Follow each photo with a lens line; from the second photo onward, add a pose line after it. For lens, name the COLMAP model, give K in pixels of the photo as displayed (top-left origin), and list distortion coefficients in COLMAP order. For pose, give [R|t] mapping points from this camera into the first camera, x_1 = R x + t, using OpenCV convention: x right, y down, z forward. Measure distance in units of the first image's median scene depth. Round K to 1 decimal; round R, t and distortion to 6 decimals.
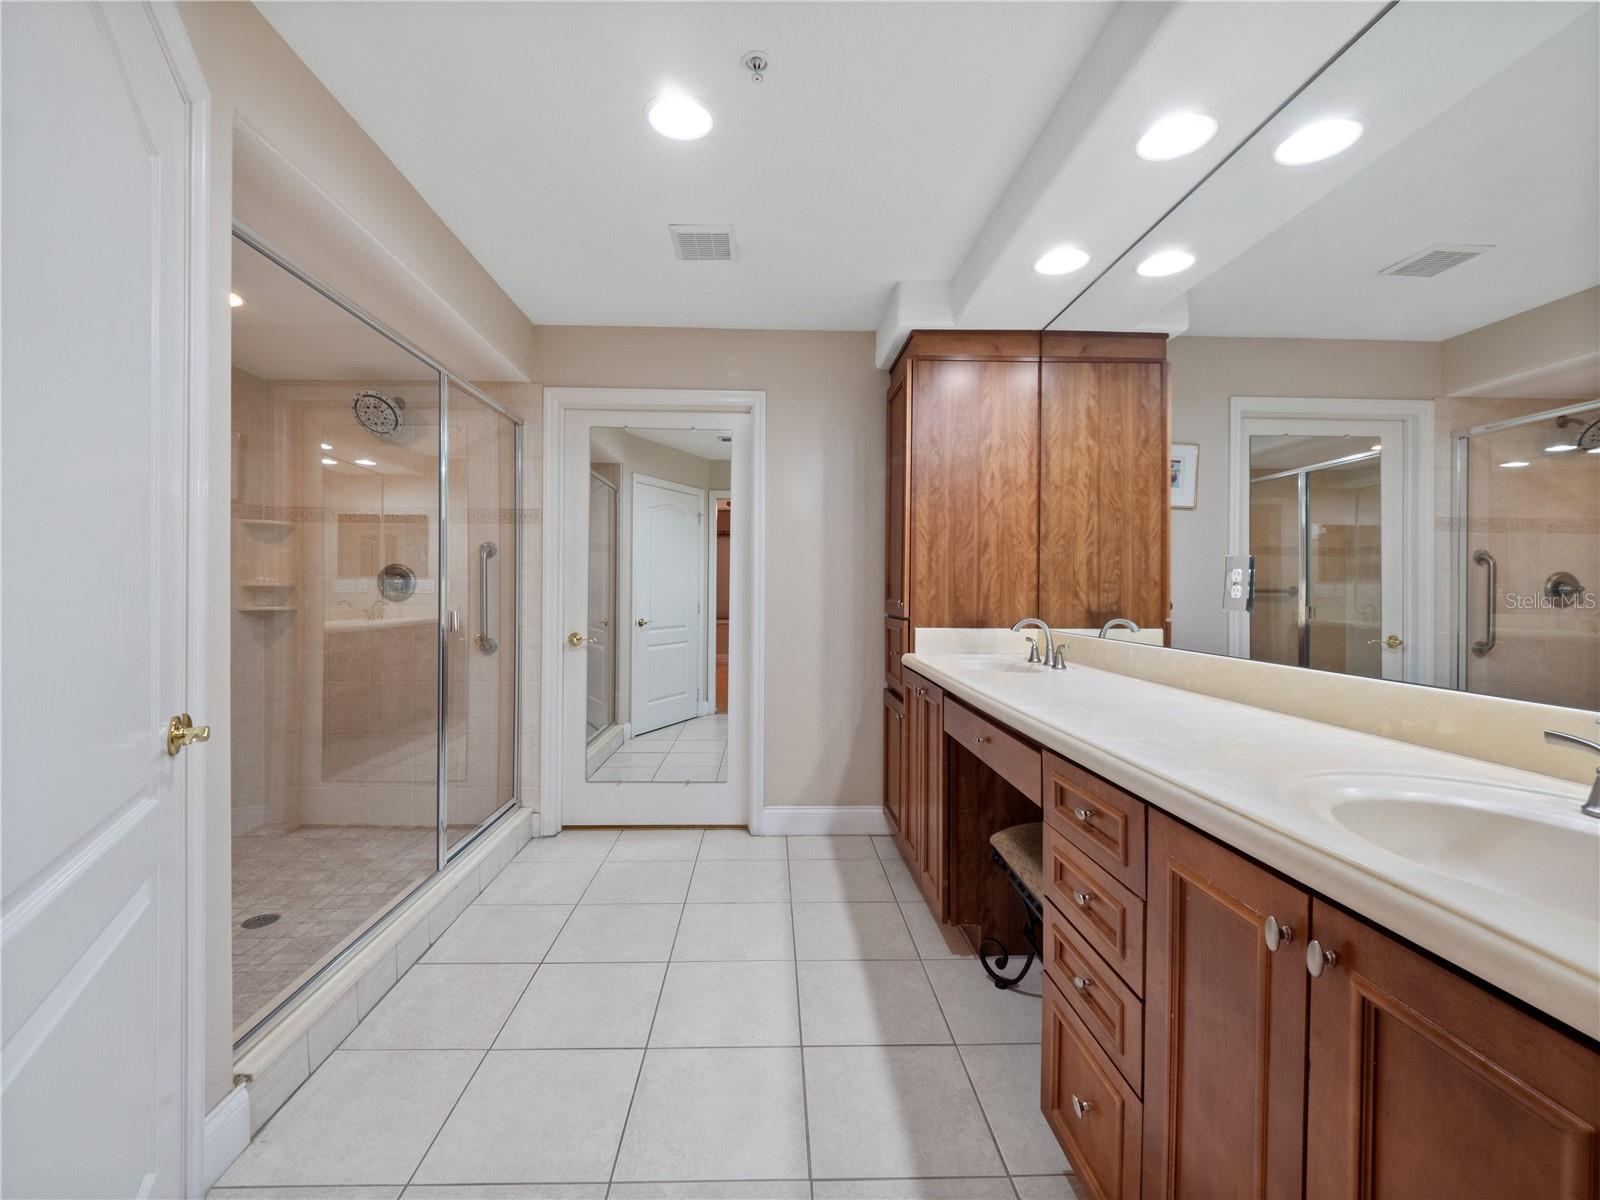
lens RADIAL K [[684.8, 0, 798.9], [0, 684.8, 593.6], [0, 0, 1]] dist [0.005982, -0.005944]
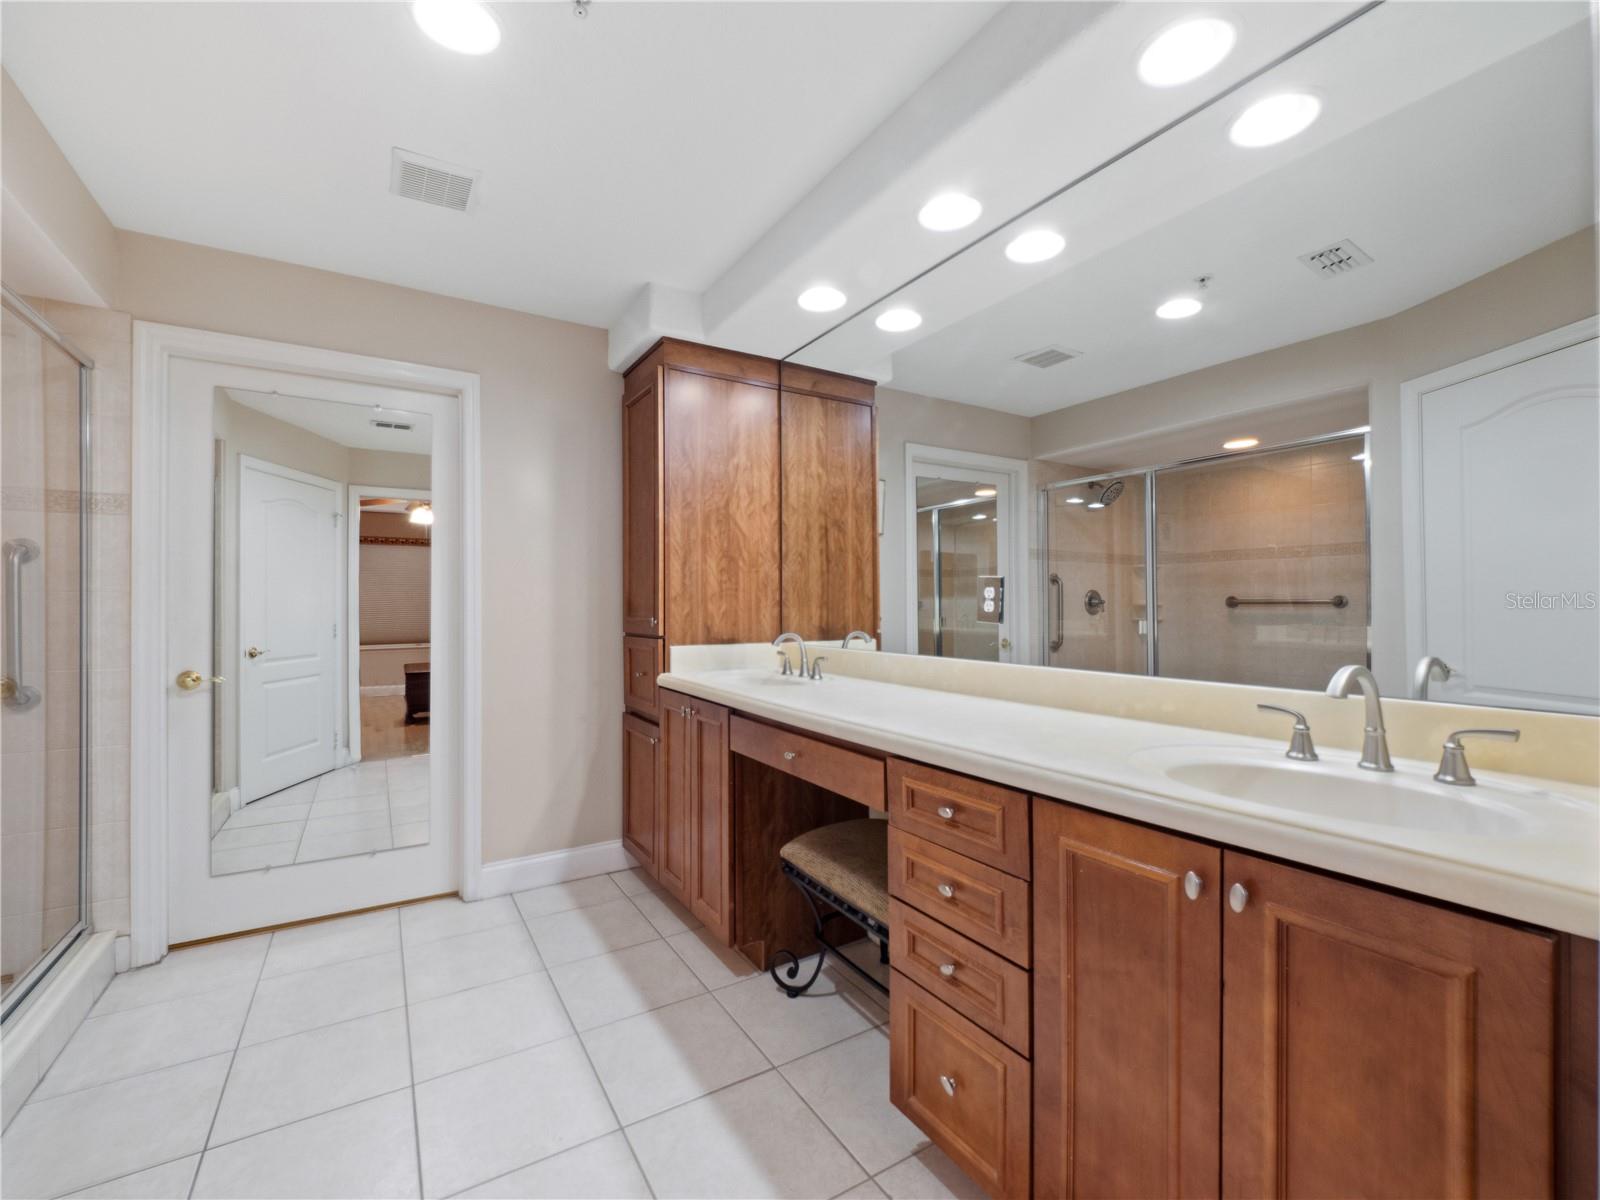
lens RADIAL K [[684.8, 0, 800.8], [0, 684.8, 601.8], [0, 0, 1]] dist [0.005982, -0.005944]
pose [[0.870065, -0.004935, 0.492912, -0.138064], [0.010469, 0.999909, -0.008469, -0.002341], [-0.492826, 0.012530, 0.870038, 0.071590]]
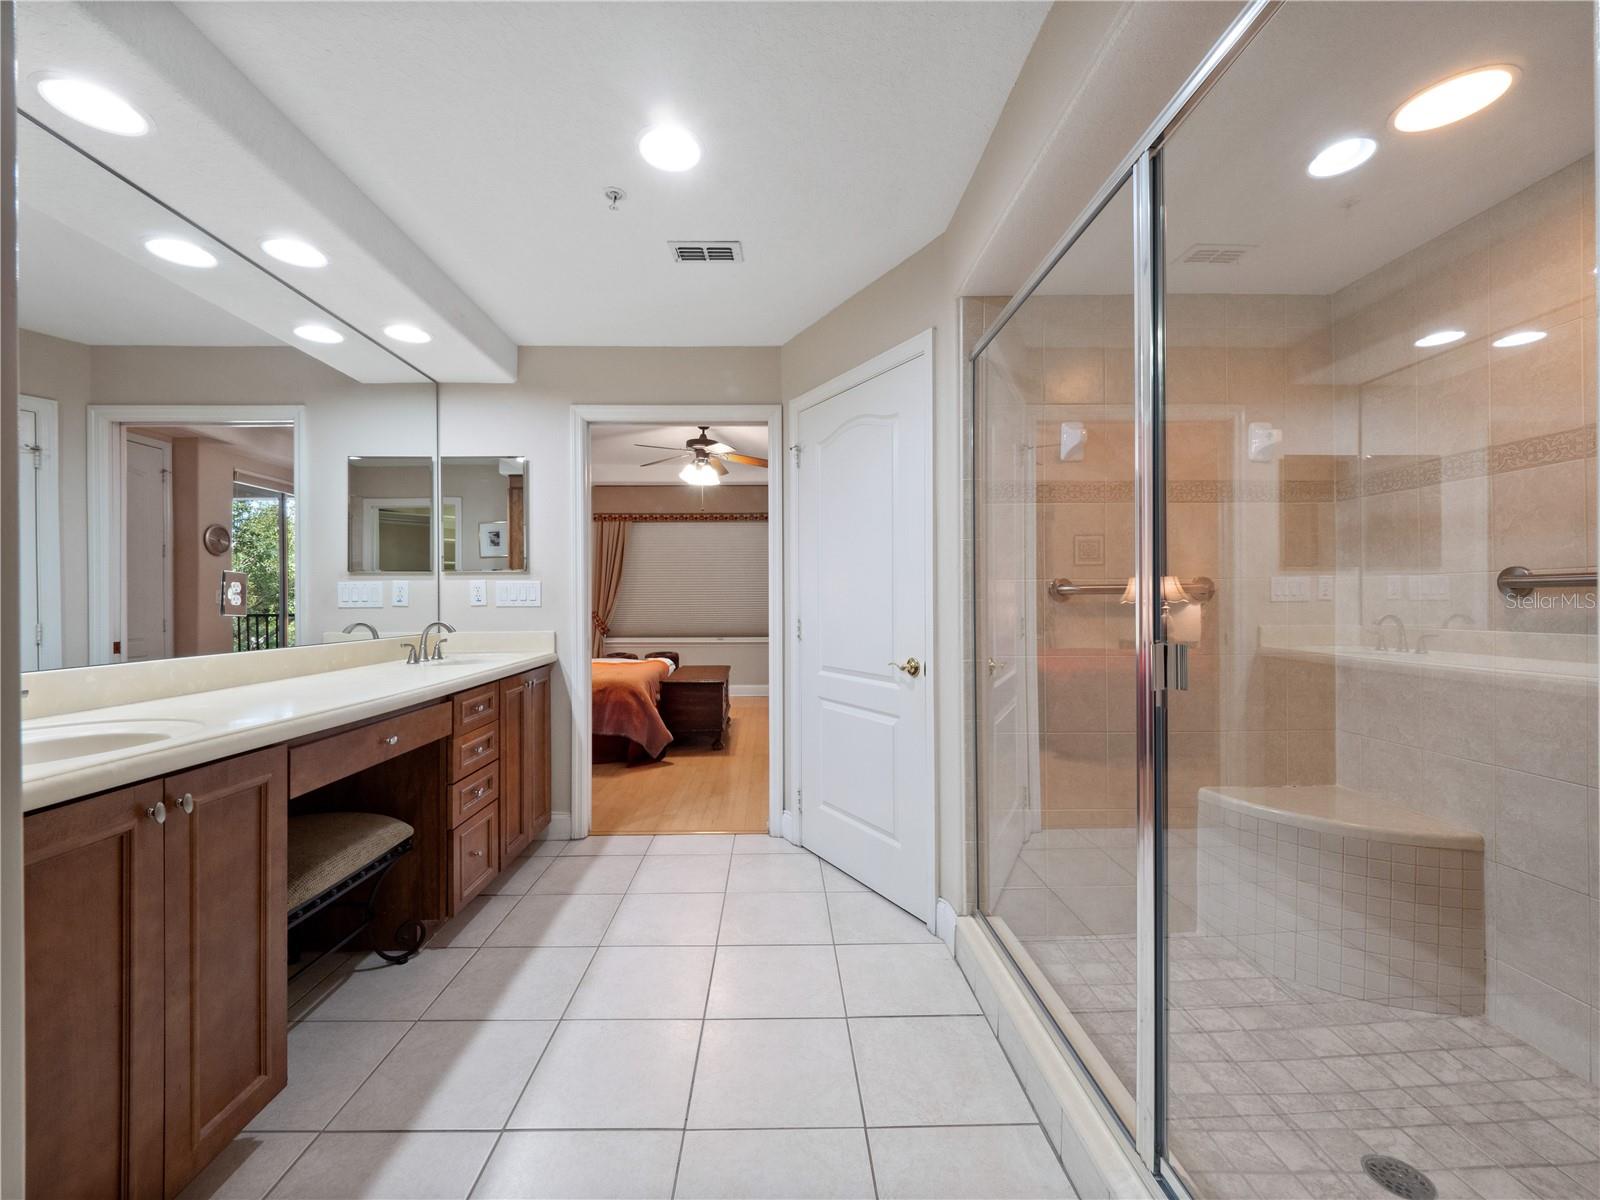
lens RADIAL K [[684.8, 0, 798.3], [0, 684.8, 601.4], [0, 0, 1]] dist [0.005982, -0.005944]
pose [[-0.999969, -0.003105, 0.007181, -0.231941], [-0.003099, 0.999995, 0.000904, -0.002512], [-0.007183, 0.000882, -0.999974, 1.282305]]
